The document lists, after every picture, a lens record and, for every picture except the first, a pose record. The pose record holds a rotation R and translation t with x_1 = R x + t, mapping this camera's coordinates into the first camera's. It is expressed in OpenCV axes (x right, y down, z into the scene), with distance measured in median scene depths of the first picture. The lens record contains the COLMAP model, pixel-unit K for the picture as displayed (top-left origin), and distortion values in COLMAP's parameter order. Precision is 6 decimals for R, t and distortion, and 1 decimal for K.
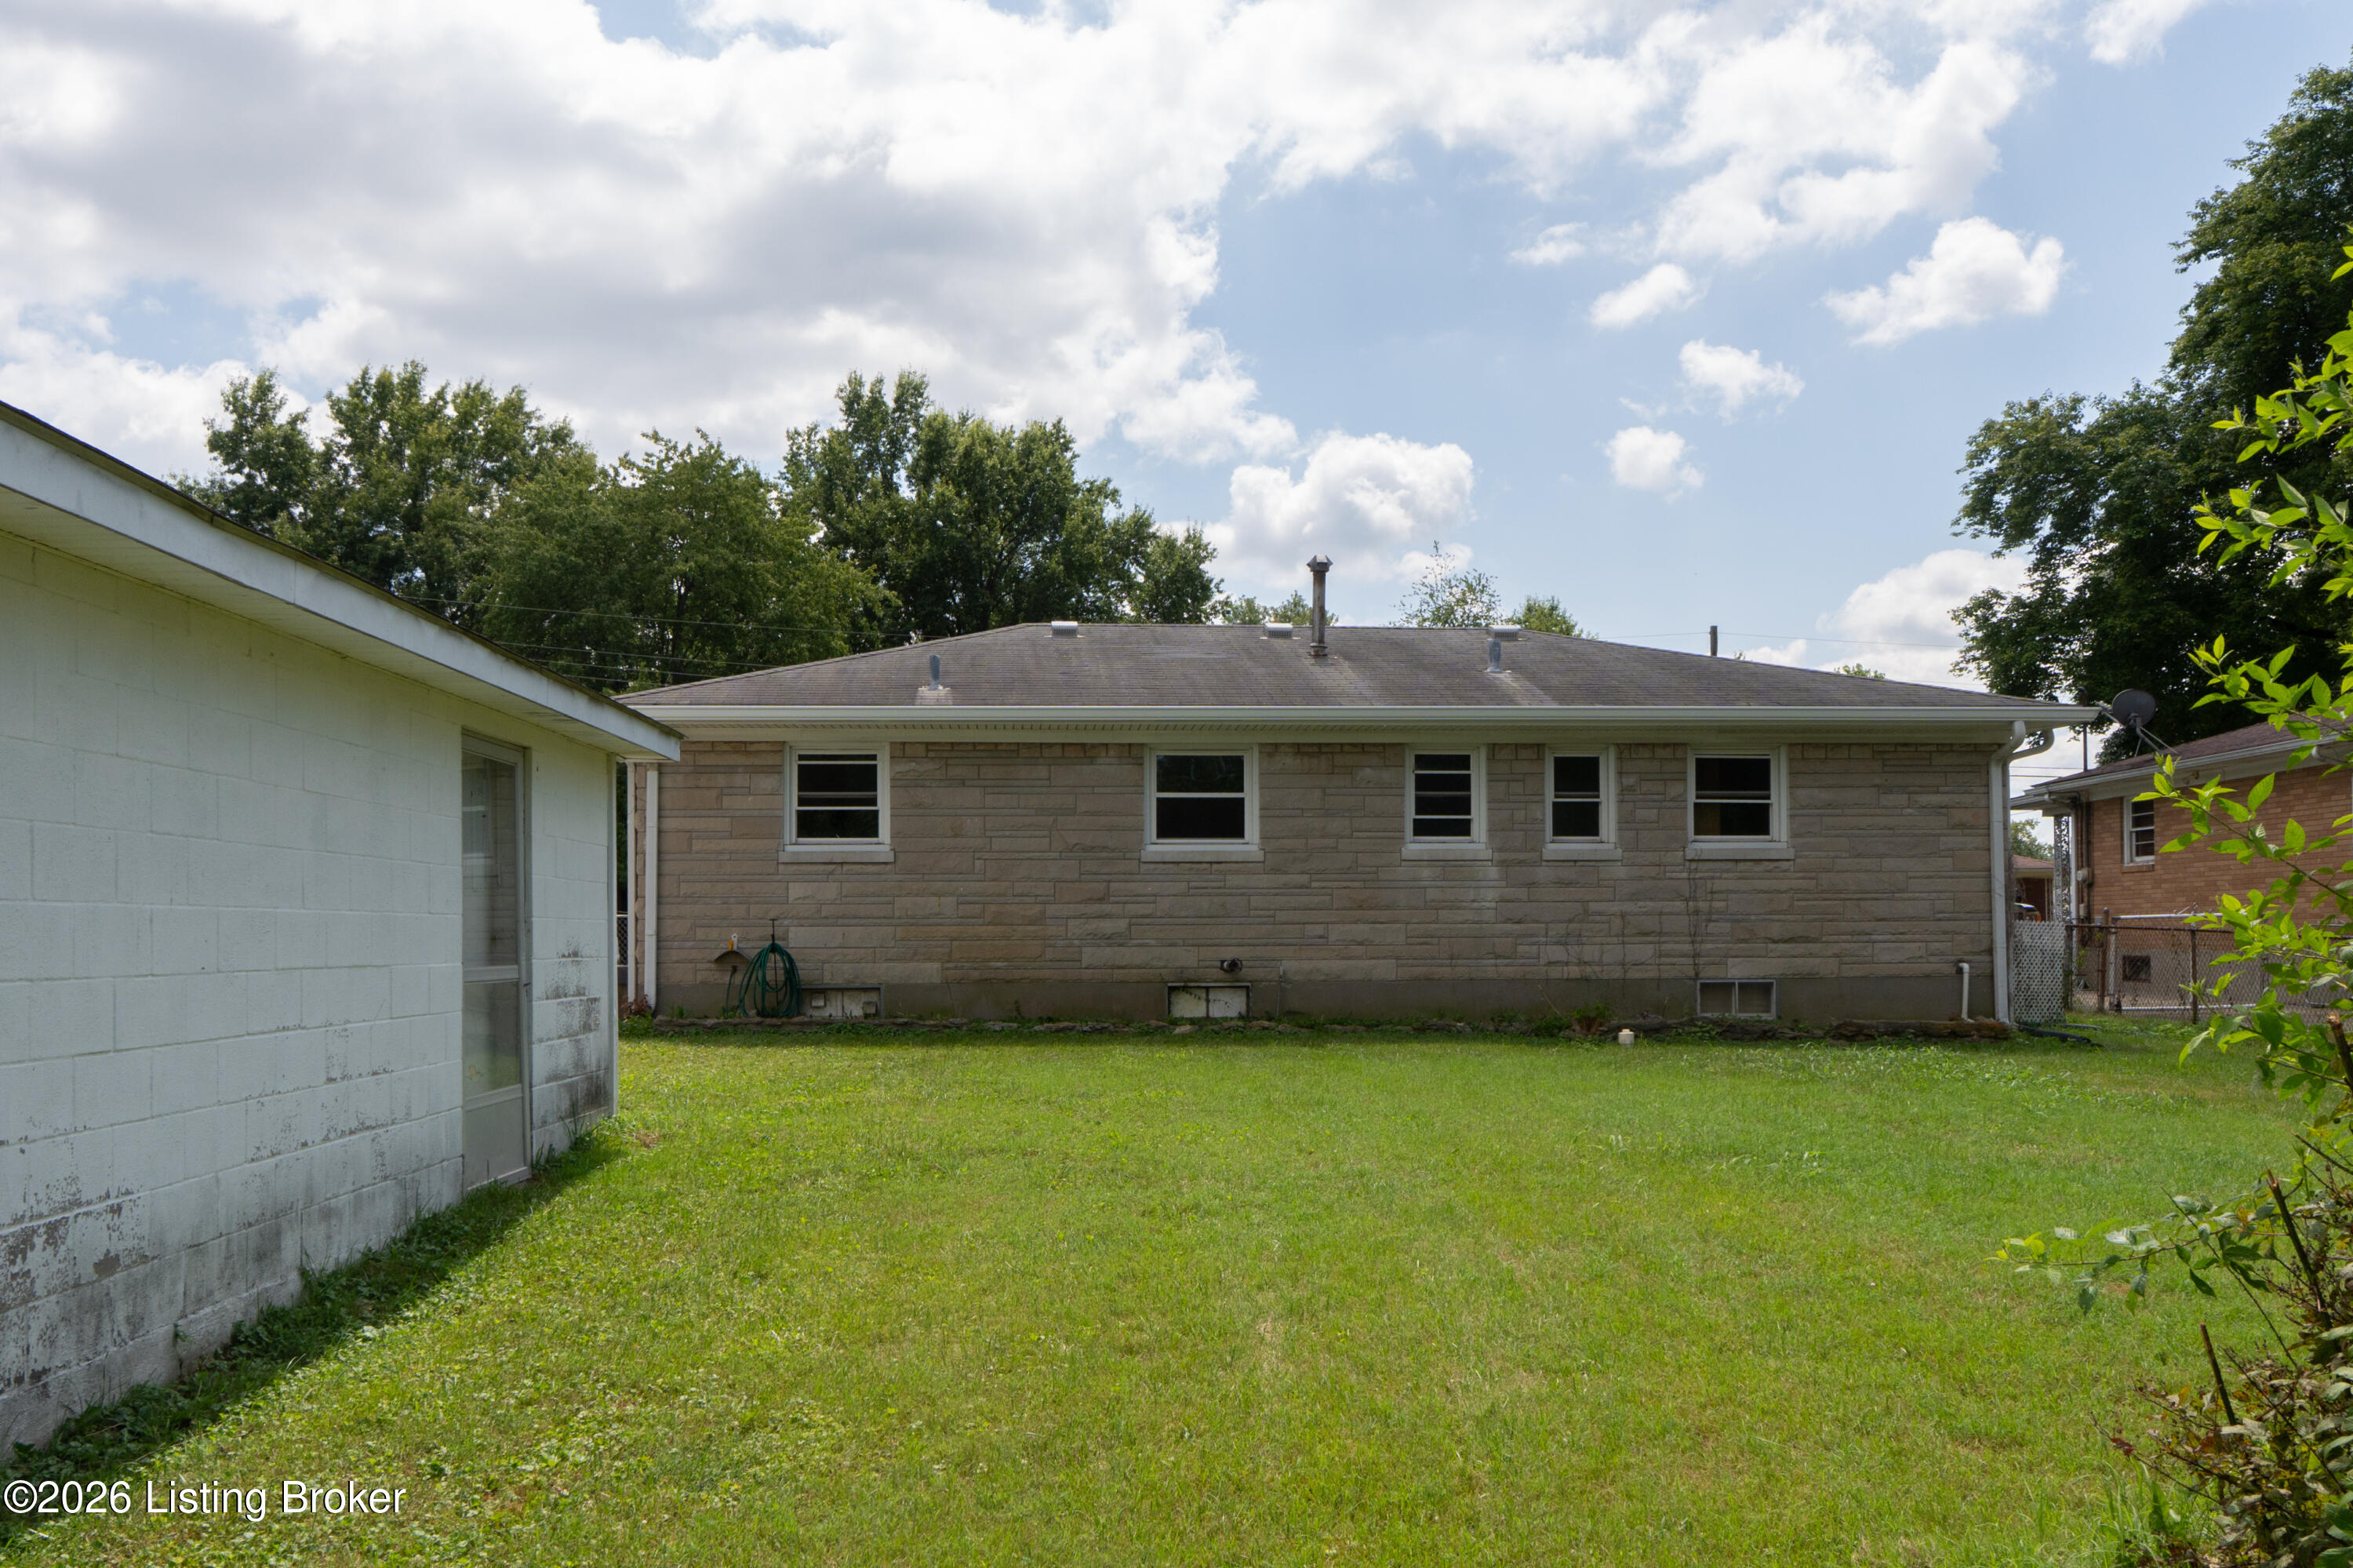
lens RADIAL K [[1861.8, 0, 1092.1], [0, 1861.8, 877.0], [0, 0, 1]] dist [-0.004703, 0.001648]
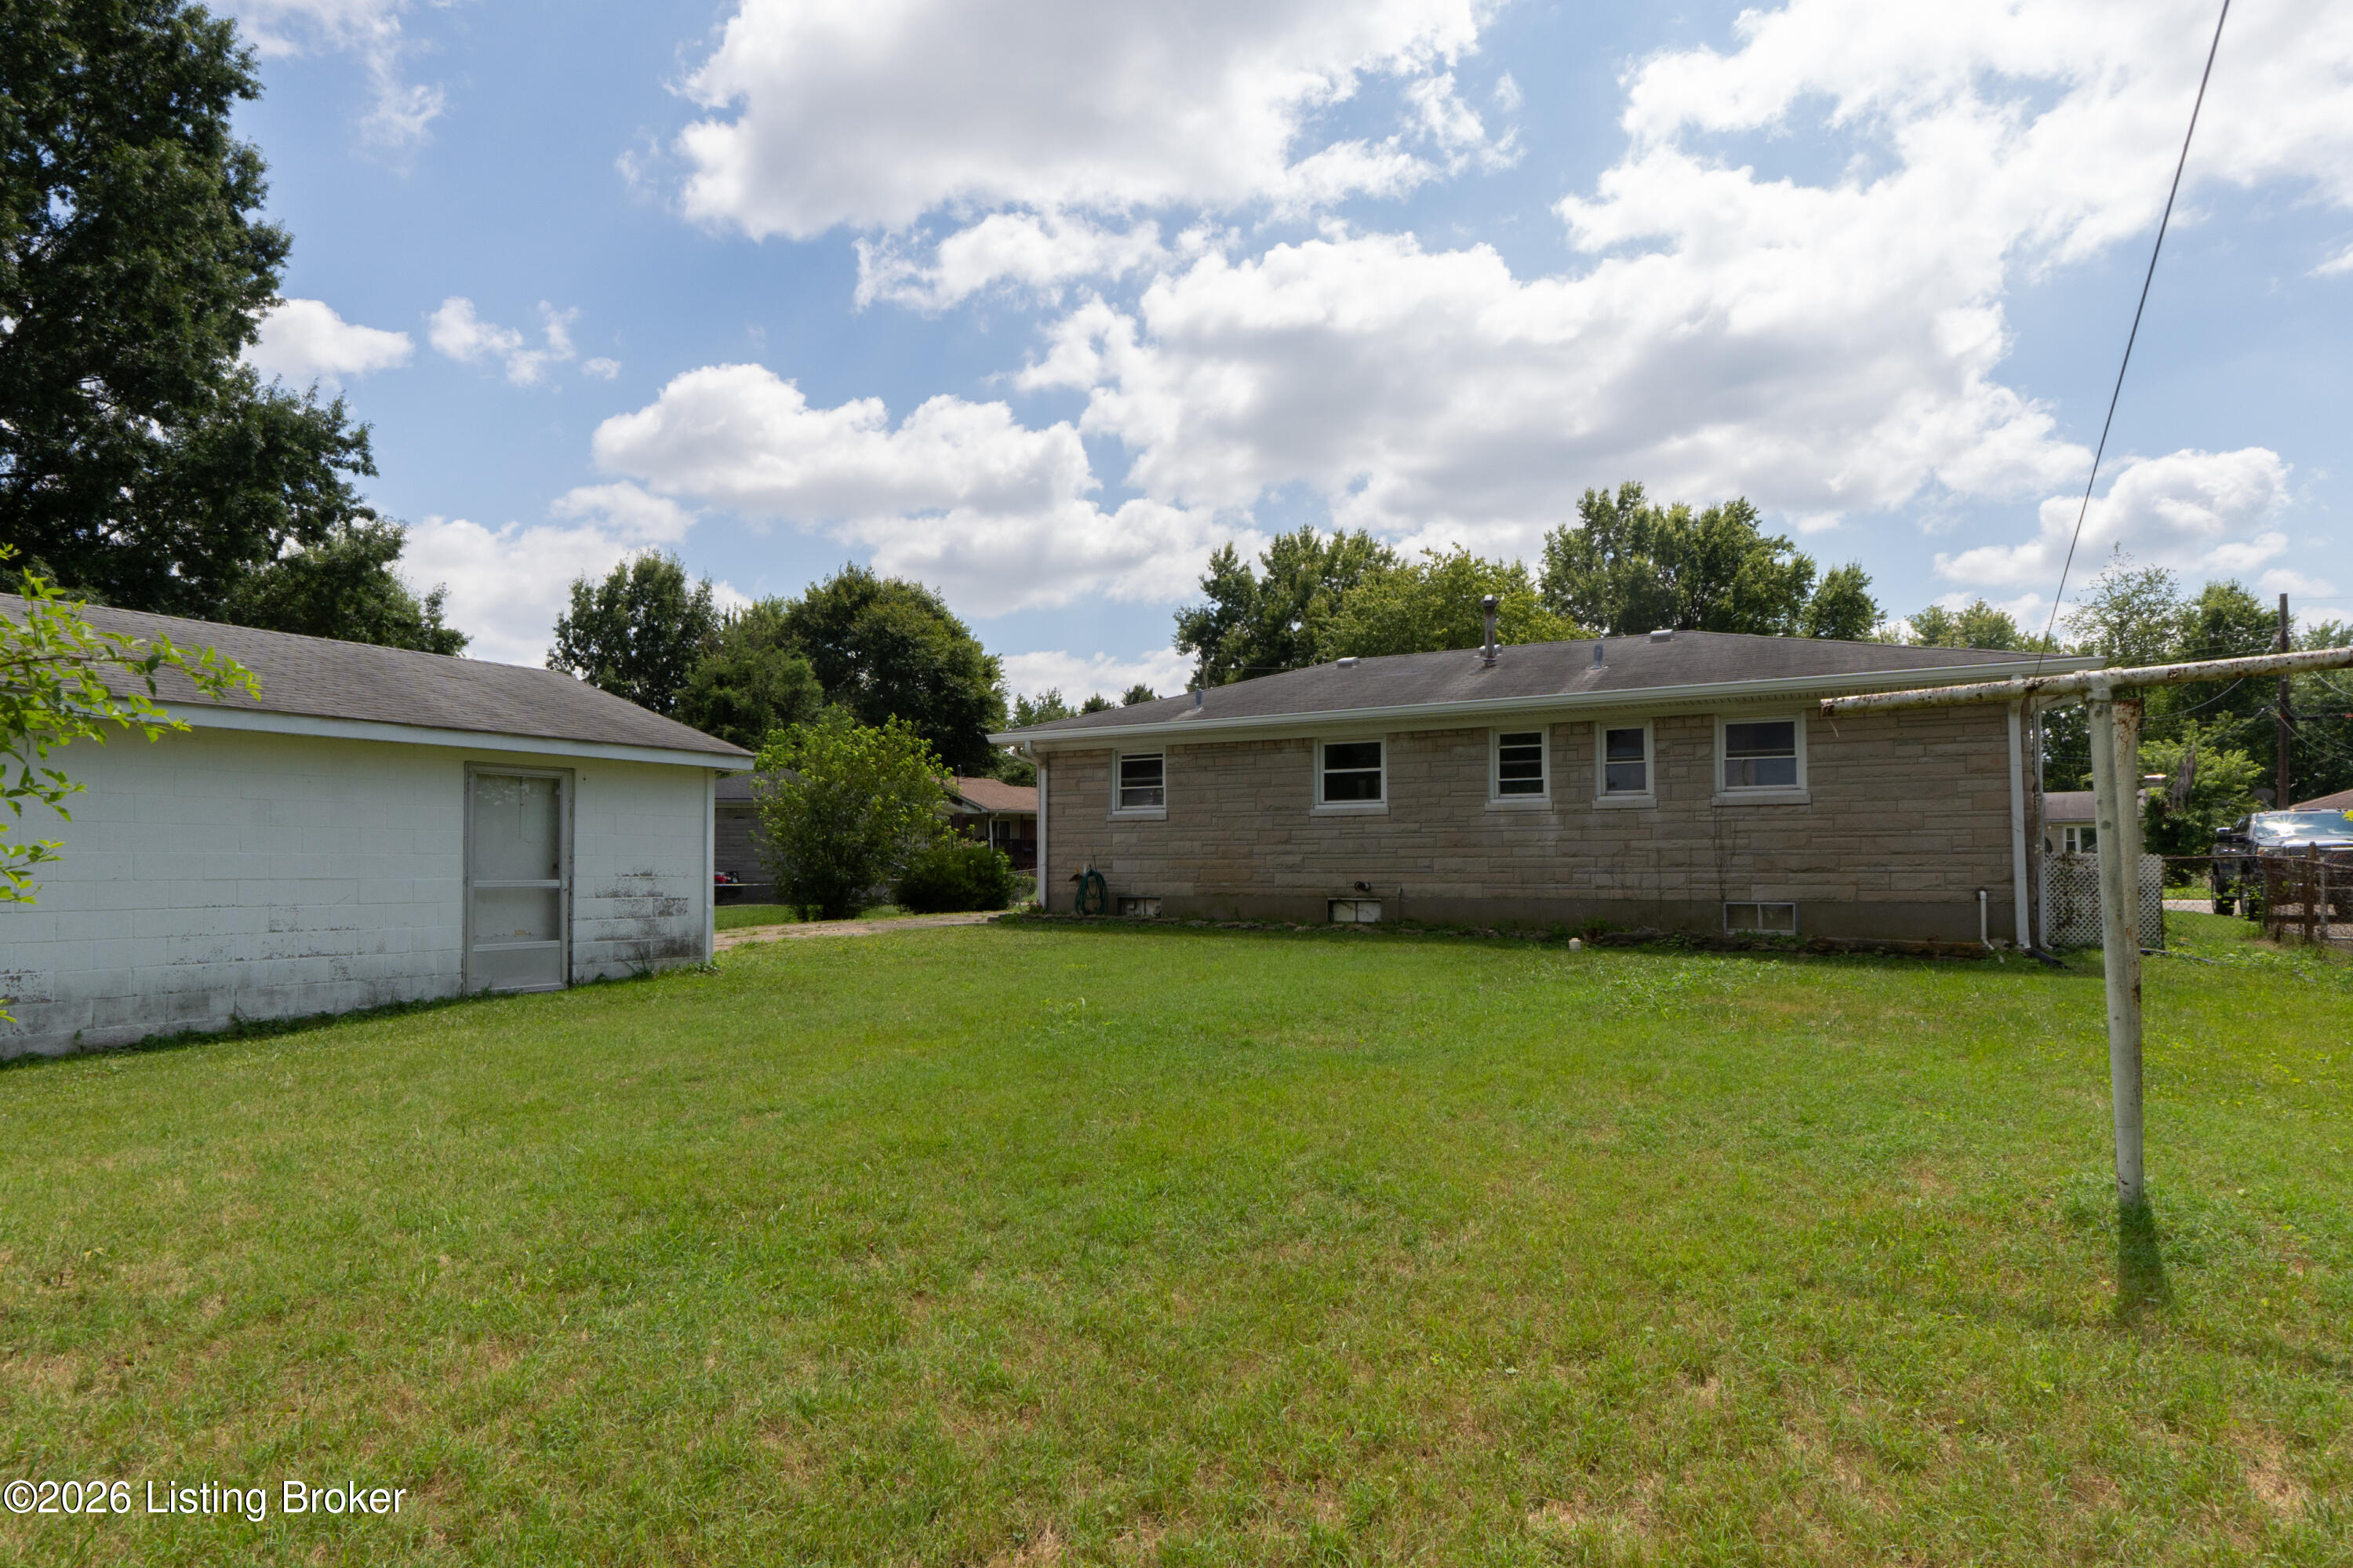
lens RADIAL K [[1201.9, 0, 1205.1], [0, 1201.9, 798.2], [0, 0, 1]] dist [-0.001916, 0.000044]
pose [[0.849510, -0.028060, -0.526825, 0.457249], [0.013650, 0.999419, -0.031221, 0.006116], [0.527395, 0.019331, 0.849400, 0.129239]]
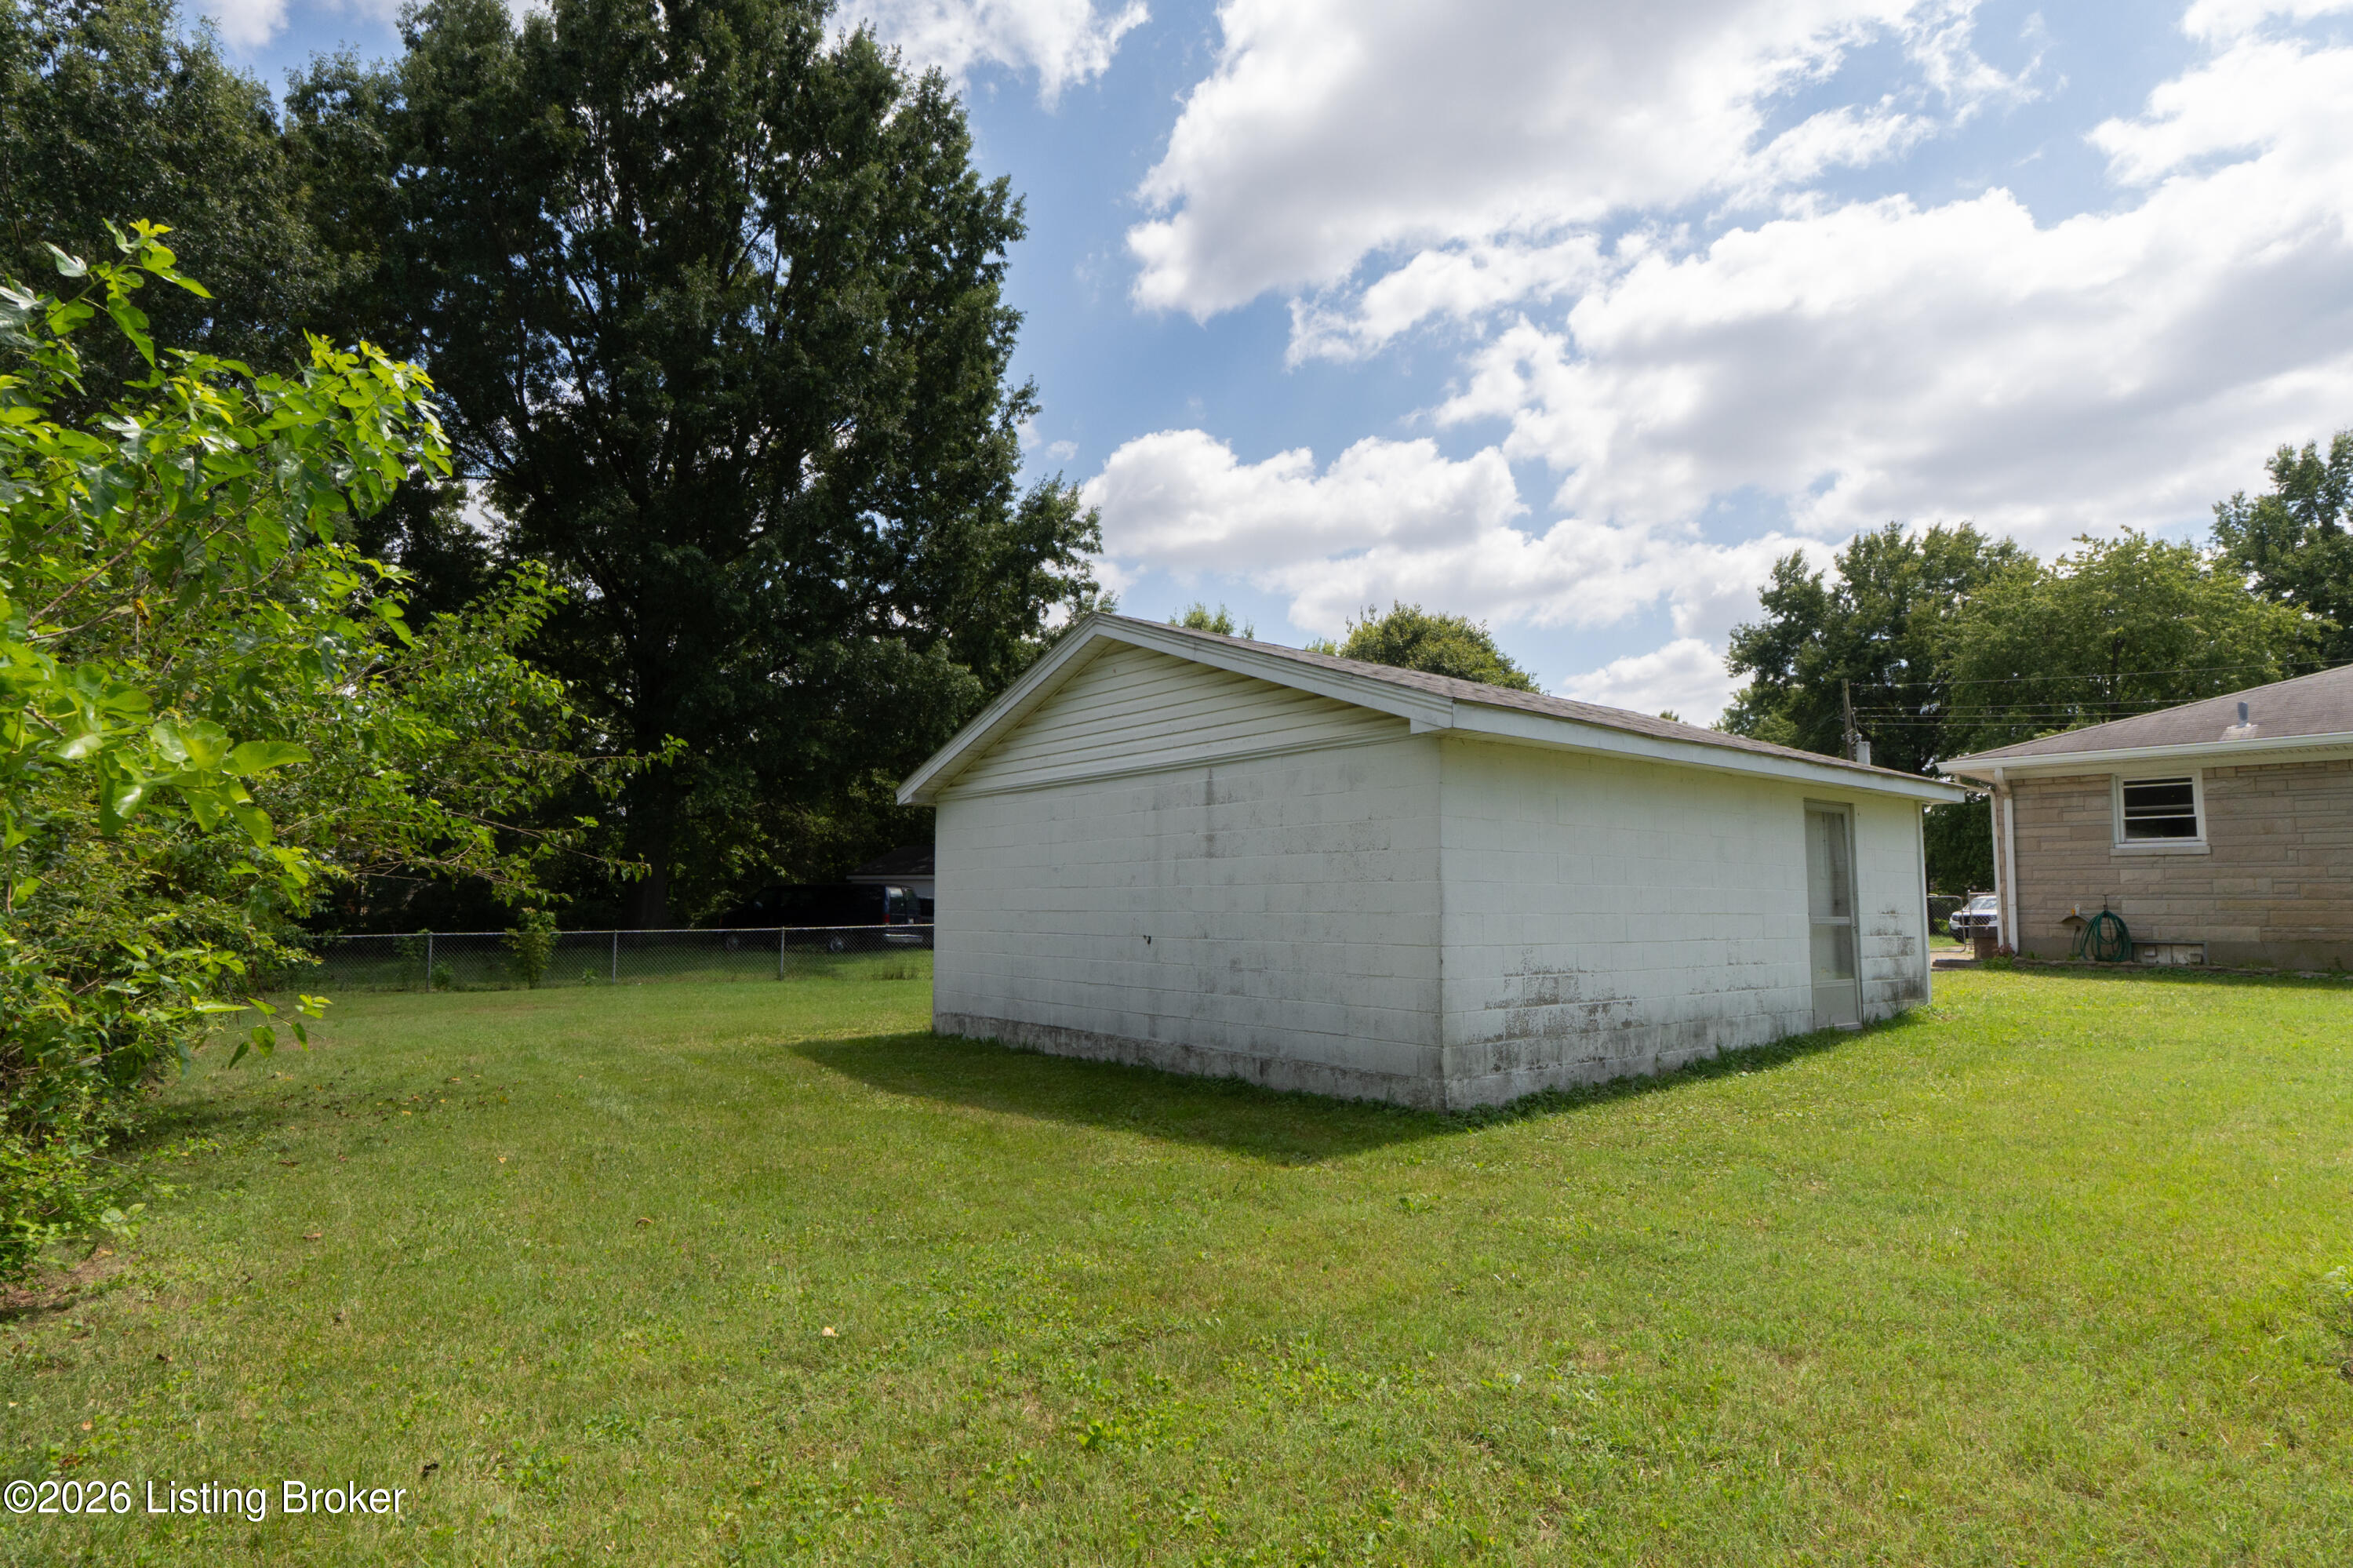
lens RADIAL K [[1201.9, 0, 1205.1], [0, 1201.9, 798.2], [0, 0, 1]] dist [-0.001916, 0.000044]
pose [[0.627073, -0.058216, -0.776782, 0.118257], [0.013533, 0.997867, -0.063861, -0.002336], [0.778843, 0.029534, 0.626524, -0.146045]]
